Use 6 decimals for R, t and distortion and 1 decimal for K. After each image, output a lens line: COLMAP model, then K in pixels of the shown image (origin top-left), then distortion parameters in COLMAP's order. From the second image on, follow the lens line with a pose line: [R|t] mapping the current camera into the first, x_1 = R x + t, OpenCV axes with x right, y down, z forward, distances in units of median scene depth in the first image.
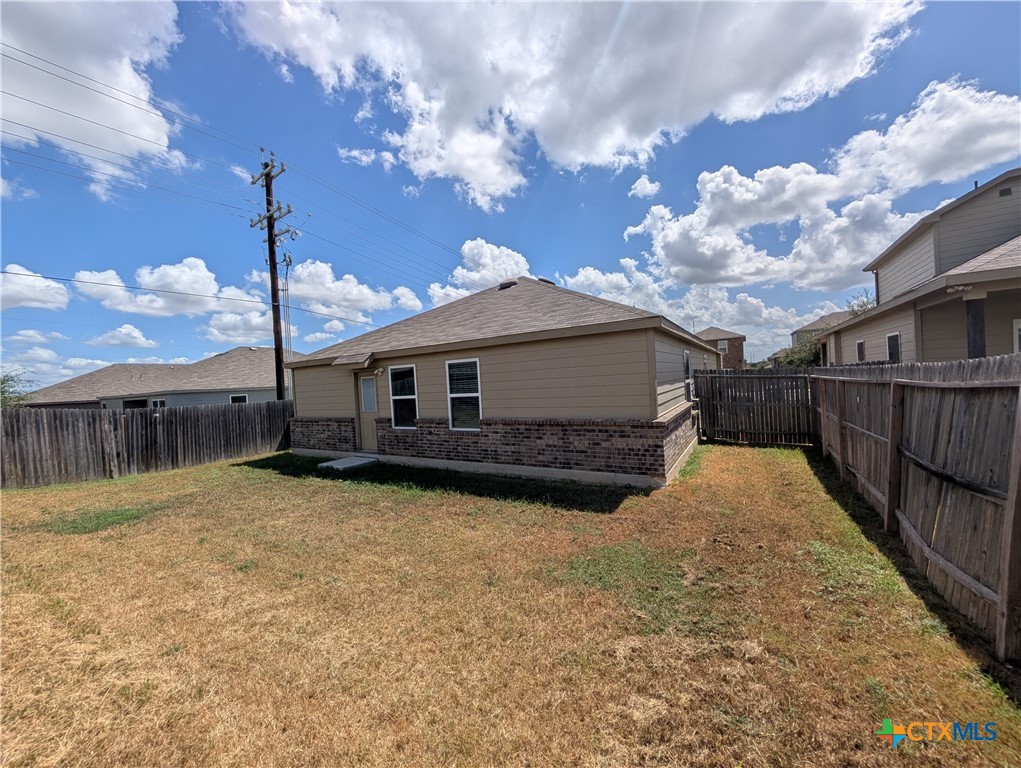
lens RADIAL K [[387.3, 0, 512.7], [0, 387.3, 384.7], [0, 0, 1]] dist [0.000986, 0.000167]
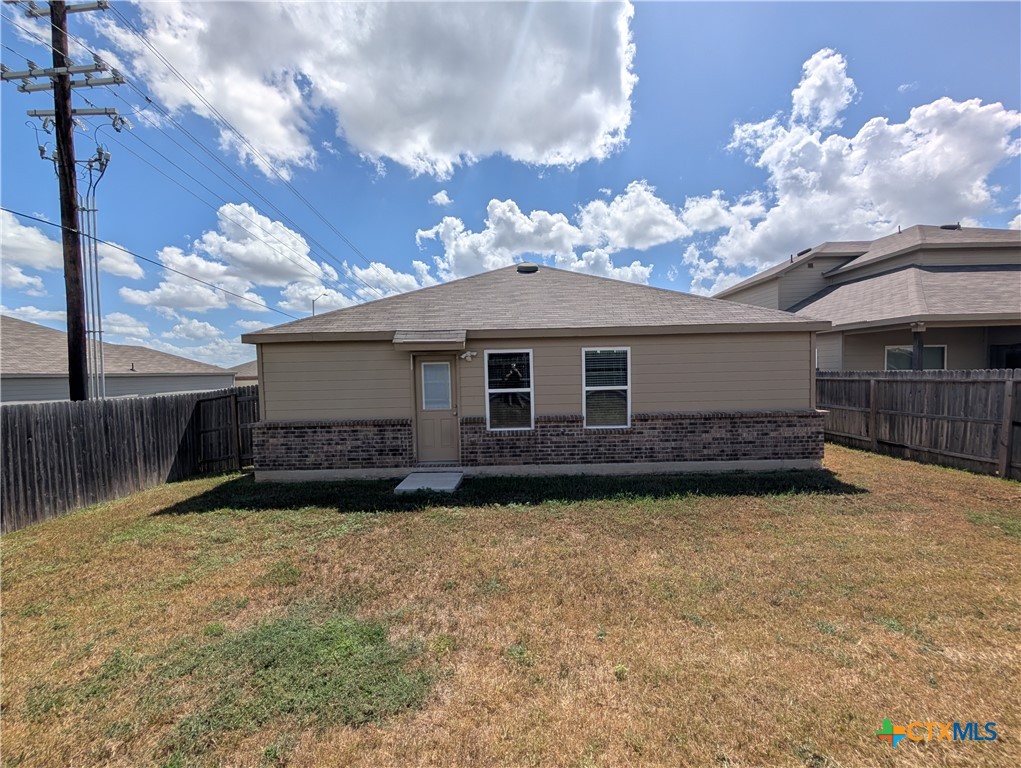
lens RADIAL K [[370.4, 0, 509.2], [0, 370.4, 383.7], [0, 0, 1]] dist [-0.002878, -0.000219]
pose [[0.851599, 0.014822, 0.523983, -0.589155], [-0.019676, 0.999800, 0.003697, 0.014393], [-0.523824, -0.013458, 0.851720, 0.315136]]
